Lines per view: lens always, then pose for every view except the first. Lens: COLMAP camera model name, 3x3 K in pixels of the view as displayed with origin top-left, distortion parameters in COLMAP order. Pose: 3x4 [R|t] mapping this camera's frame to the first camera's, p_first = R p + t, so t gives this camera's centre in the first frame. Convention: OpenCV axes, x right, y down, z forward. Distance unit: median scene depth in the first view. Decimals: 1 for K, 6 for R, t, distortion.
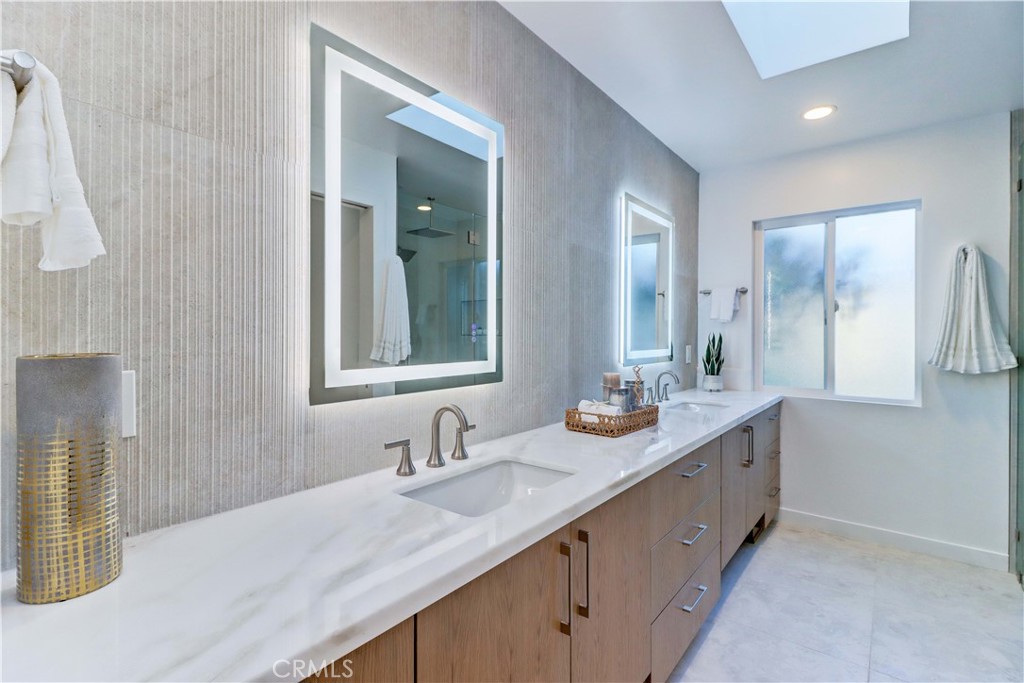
lens RADIAL K [[473.0, 0, 518.6], [0, 473.0, 334.5], [0, 0, 1]] dist [0.019980, -0.012327]
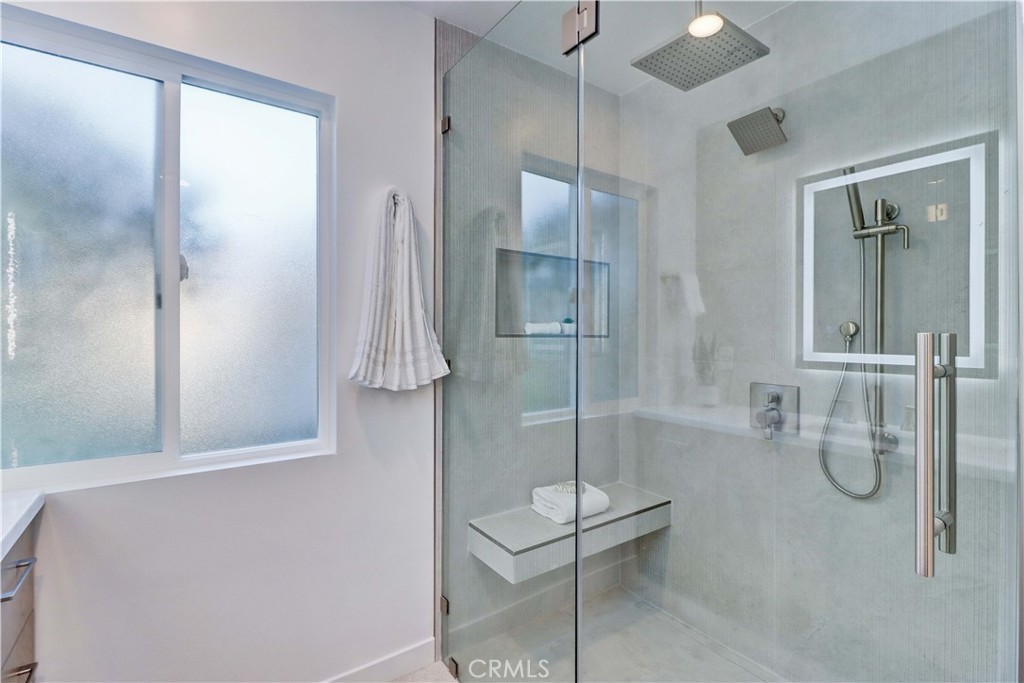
lens RADIAL K [[473.0, 0, 518.6], [0, 473.0, 334.5], [0, 0, 1]] dist [0.019980, -0.012327]
pose [[0.271440, -0.003757, 0.962448, 0.370101], [-0.000790, 0.999991, 0.004126, 0.003756], [-0.962455, -0.001880, 0.271435, 0.672213]]
